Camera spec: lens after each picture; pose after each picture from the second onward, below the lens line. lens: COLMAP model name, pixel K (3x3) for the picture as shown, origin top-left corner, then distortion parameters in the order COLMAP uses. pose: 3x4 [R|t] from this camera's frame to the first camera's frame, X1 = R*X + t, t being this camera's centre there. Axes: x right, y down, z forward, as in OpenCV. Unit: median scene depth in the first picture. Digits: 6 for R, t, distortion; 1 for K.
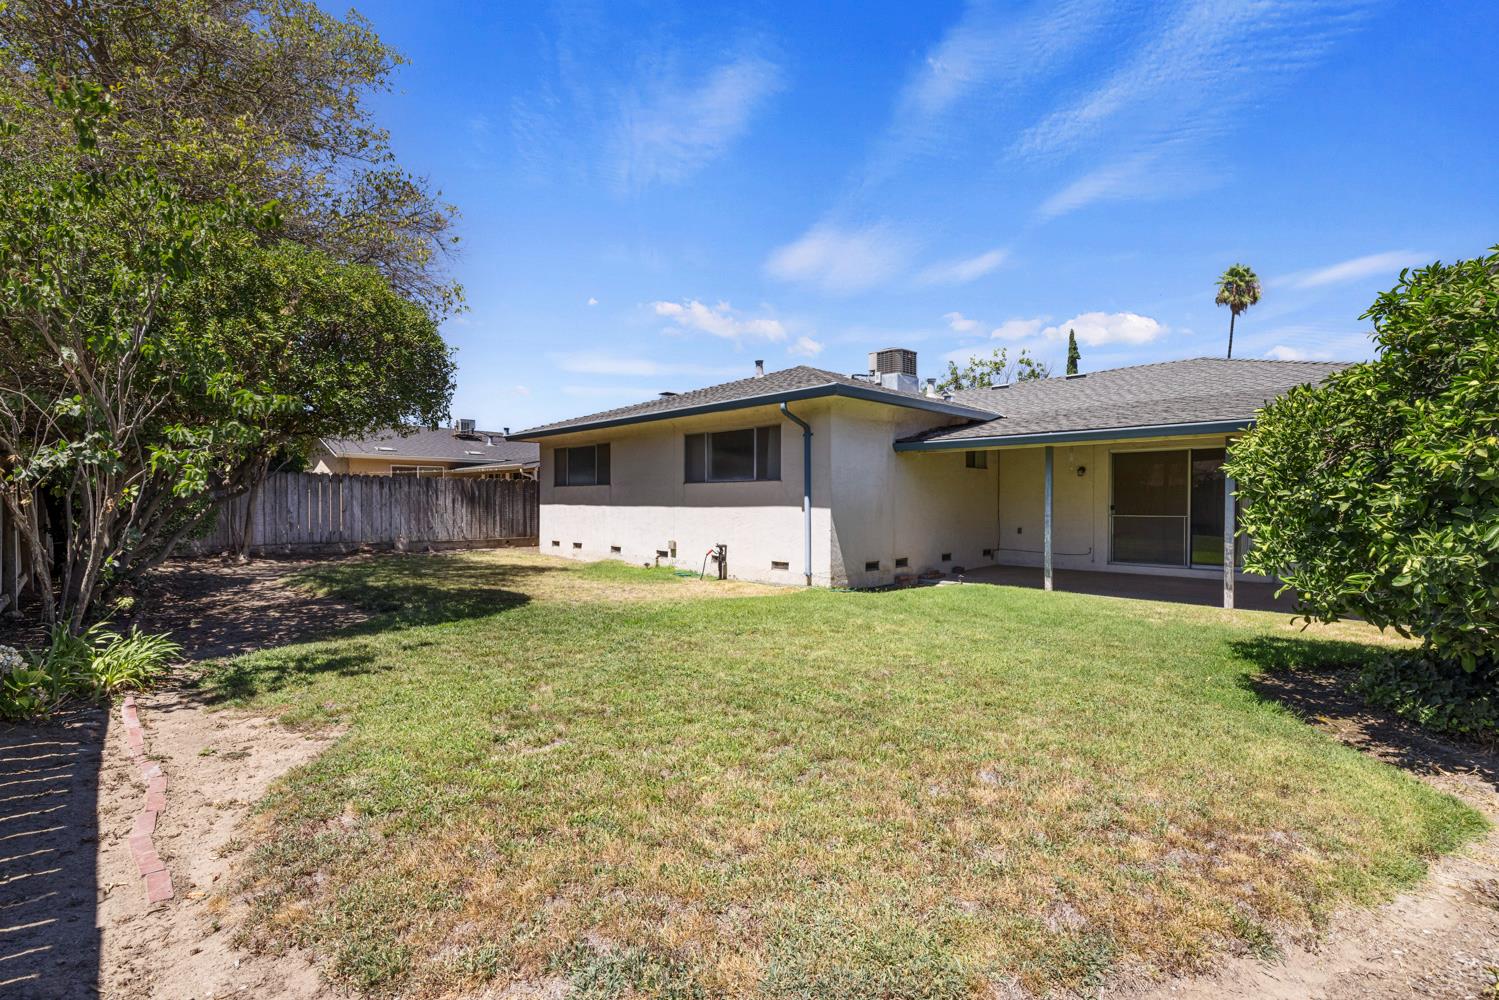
lens RADIAL K [[680.5, 0, 751.4], [0, 680.5, 499.0], [0, 0, 1]] dist [-0.000773, -0.000249]
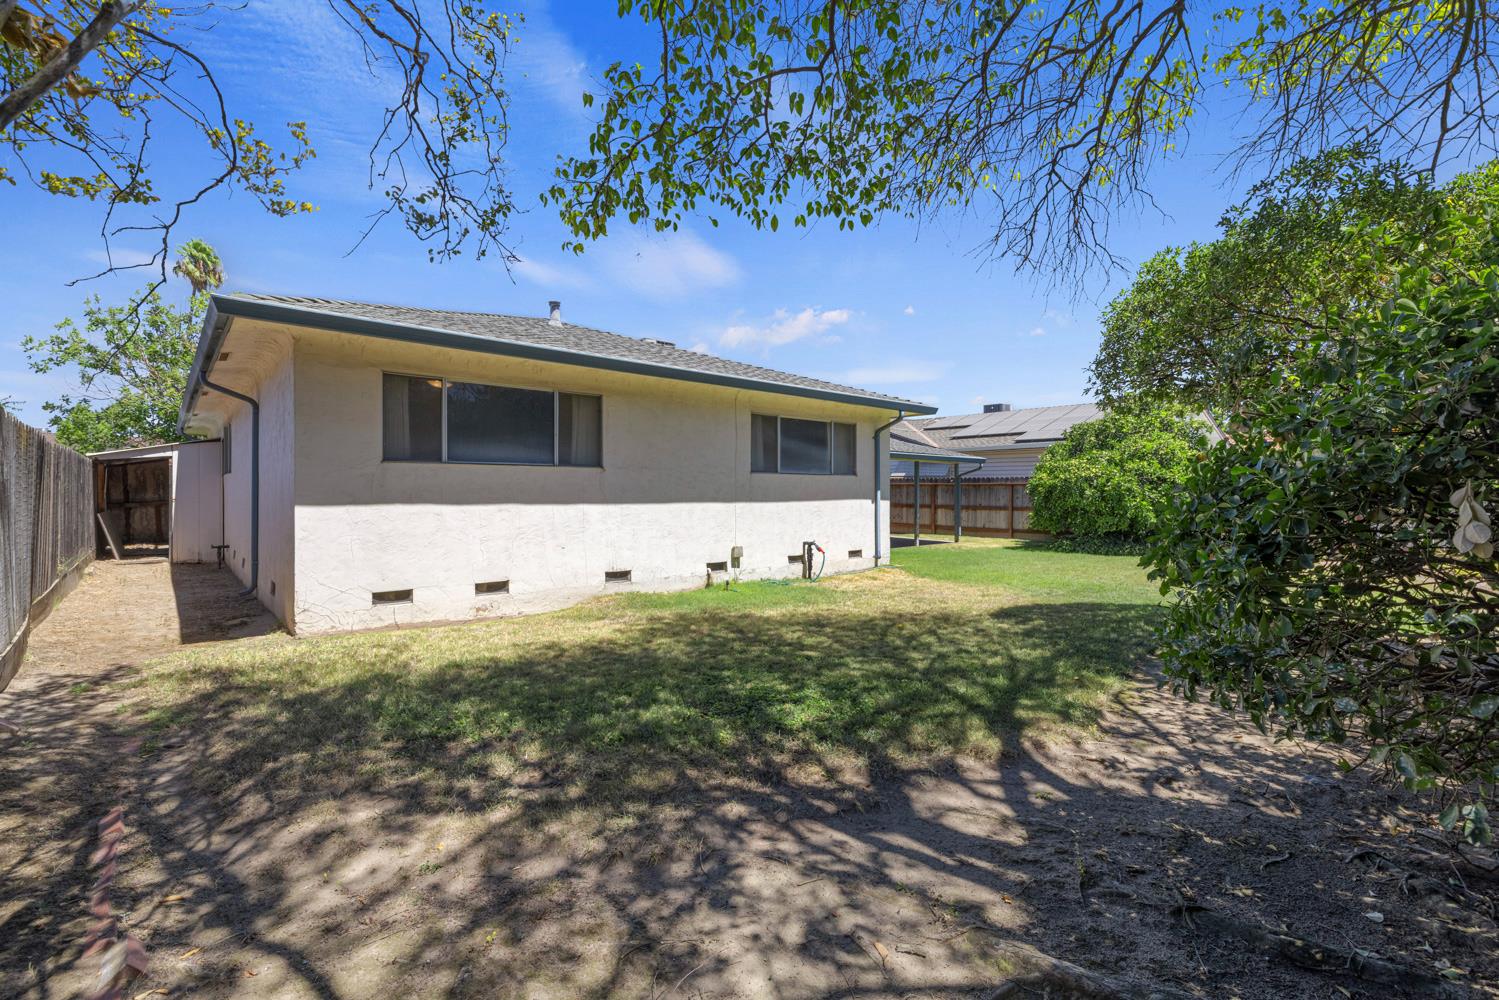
lens RADIAL K [[680.5, 0, 751.1], [0, 680.5, 496.1], [0, 0, 1]] dist [-0.000773, -0.000249]
pose [[0.022427, -0.007686, 0.999719, -0.883980], [-0.003697, 0.999963, 0.007771, -0.001640], [-0.999742, -0.003870, 0.022398, 0.966414]]
